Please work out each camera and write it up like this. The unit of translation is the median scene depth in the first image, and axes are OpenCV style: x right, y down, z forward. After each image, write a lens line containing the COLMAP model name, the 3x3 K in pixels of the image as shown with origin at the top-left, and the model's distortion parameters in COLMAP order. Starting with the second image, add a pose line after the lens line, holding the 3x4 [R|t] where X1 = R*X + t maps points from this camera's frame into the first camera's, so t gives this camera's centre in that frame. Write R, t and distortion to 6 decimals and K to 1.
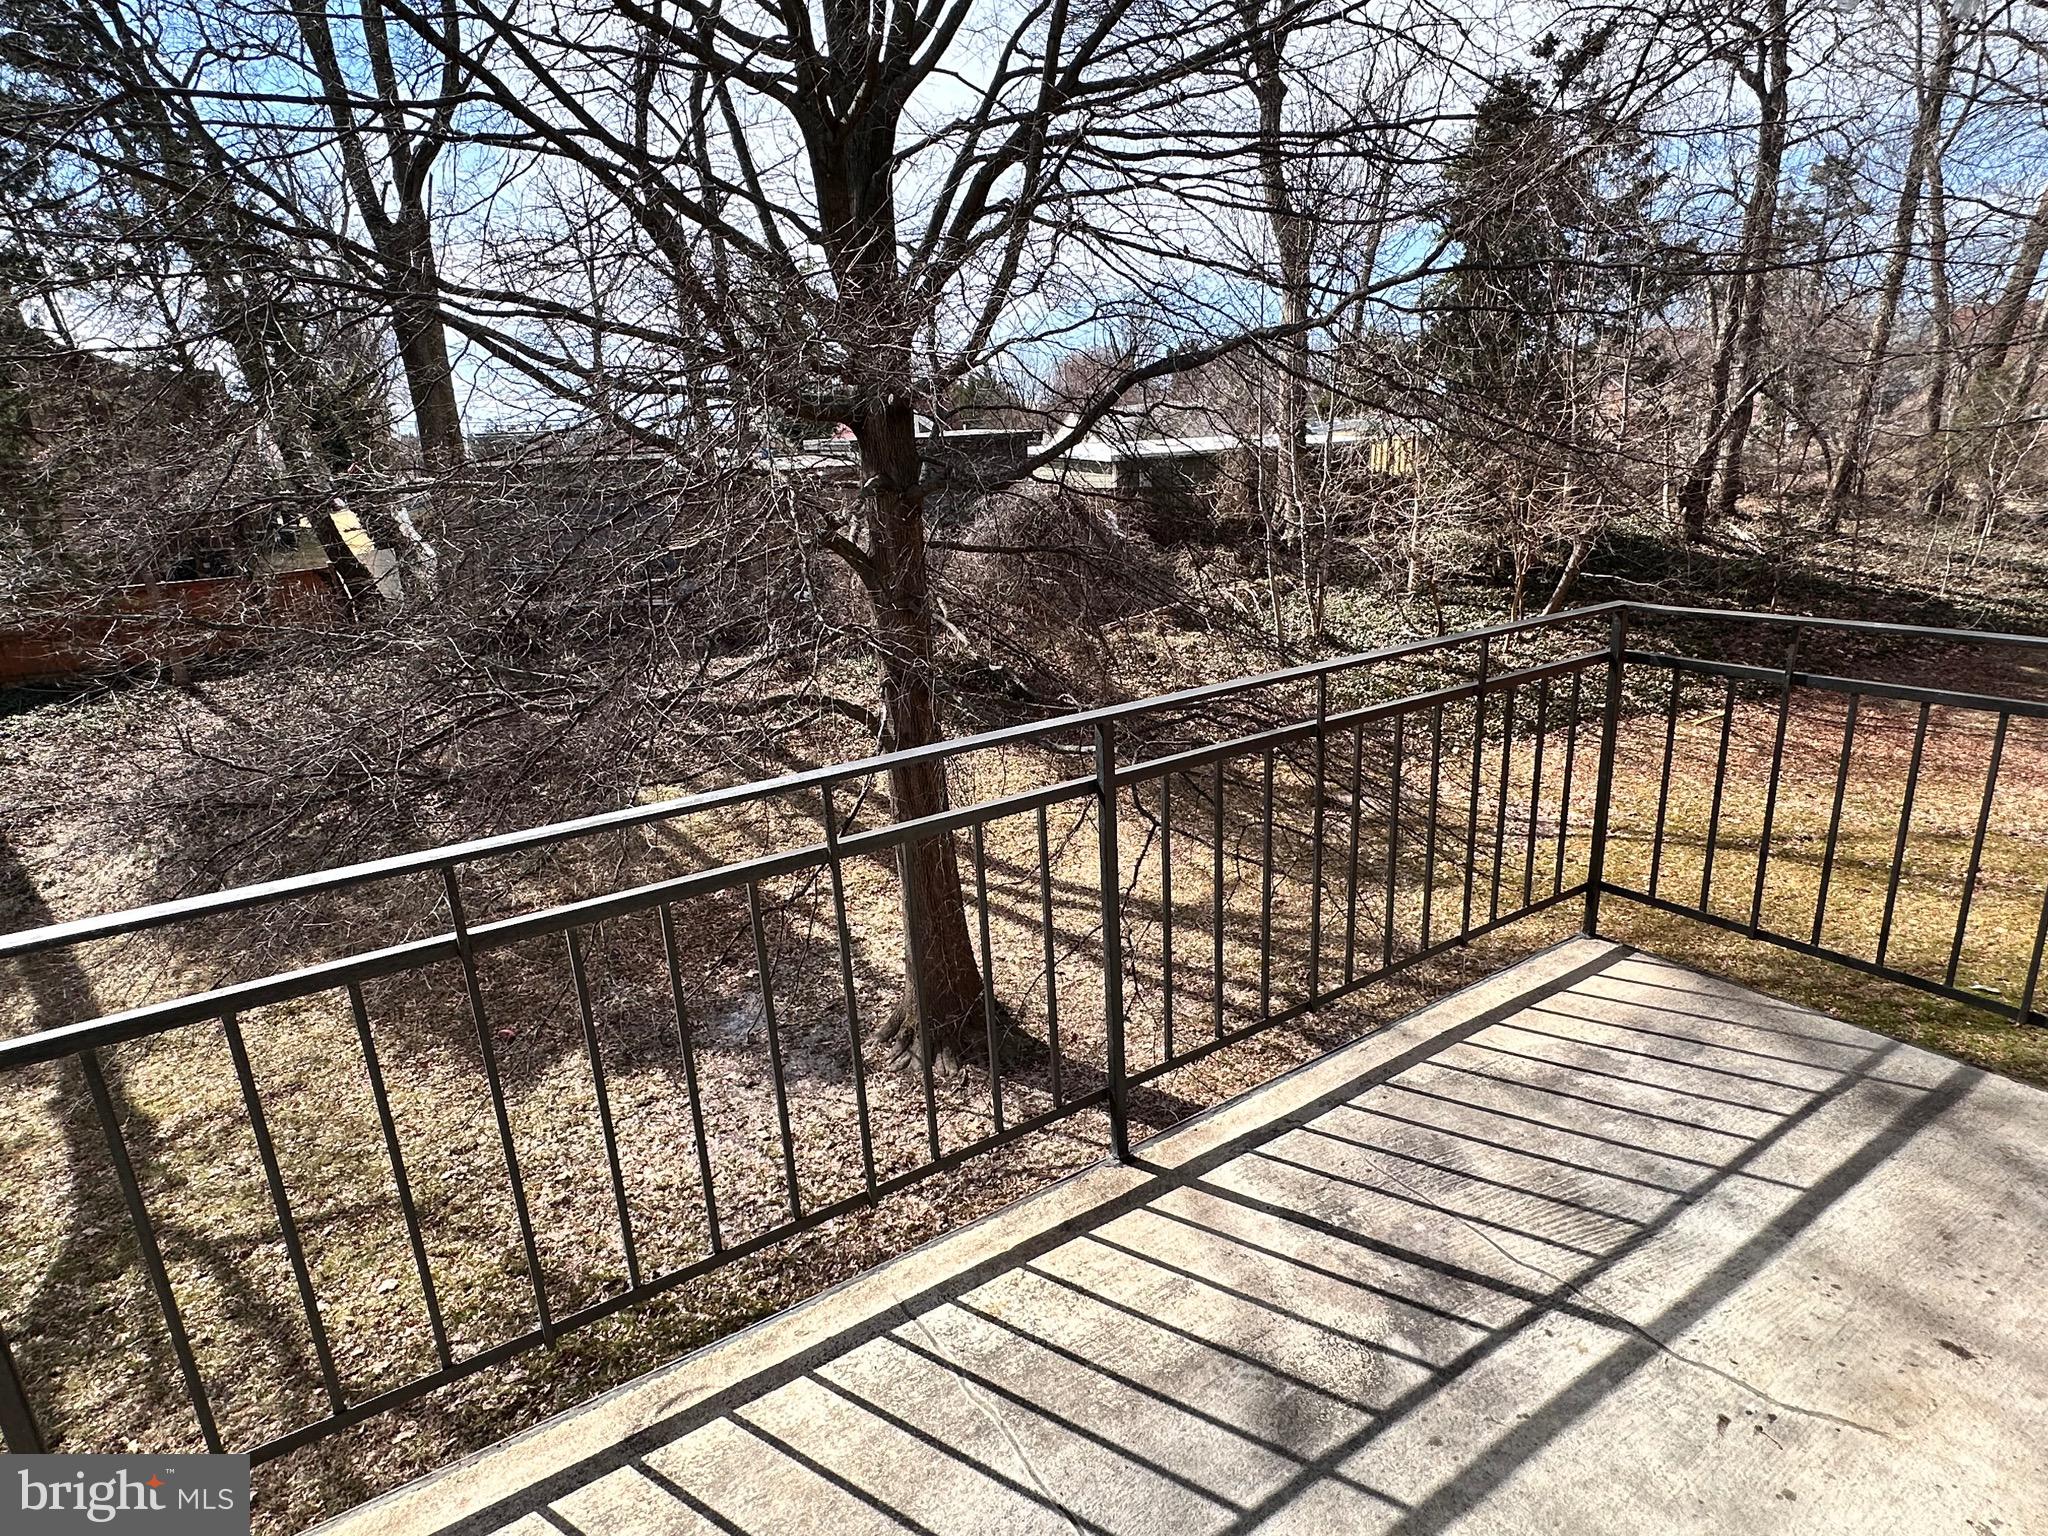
lens RADIAL K [[1124.4, 0, 1024.0], [0, 1124.4, 768.0], [0, 0, 1]] dist [-0.006057, -0.001542]
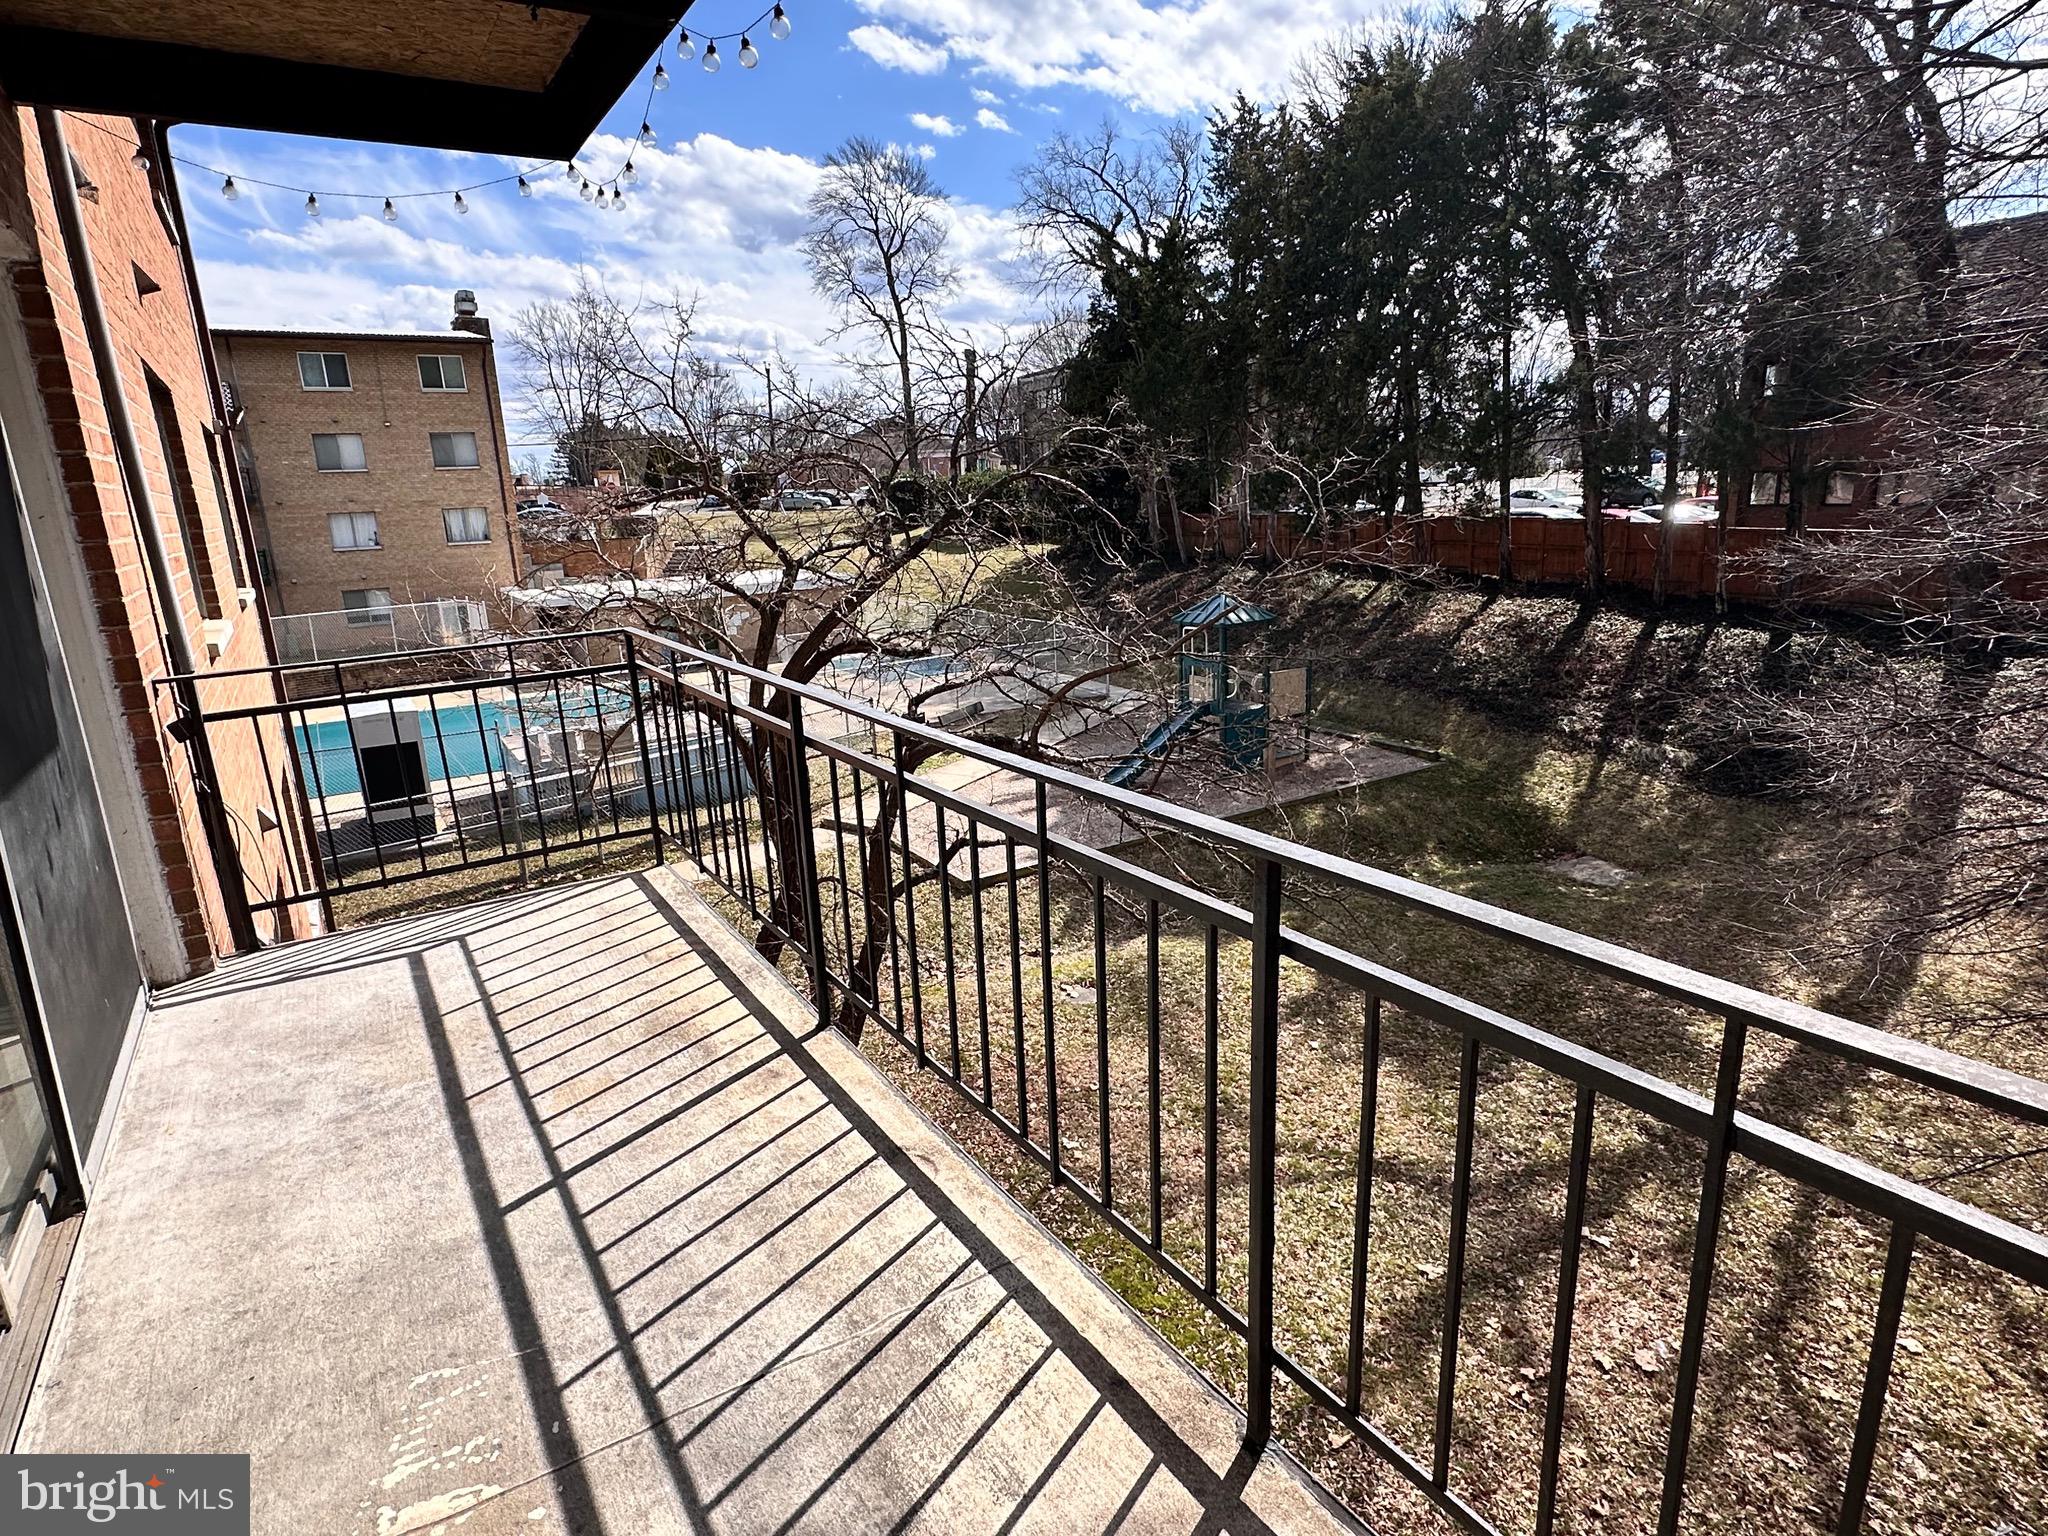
lens RADIAL K [[1124.4, 0, 1024.0], [0, 1124.4, 768.0], [0, 0, 1]] dist [-0.006057, -0.001542]
pose [[-0.009973, 0.298341, -0.954407, 0.739378], [-0.237969, 0.926325, 0.292049, -0.264766], [0.971222, 0.230032, 0.061758, 0.799613]]
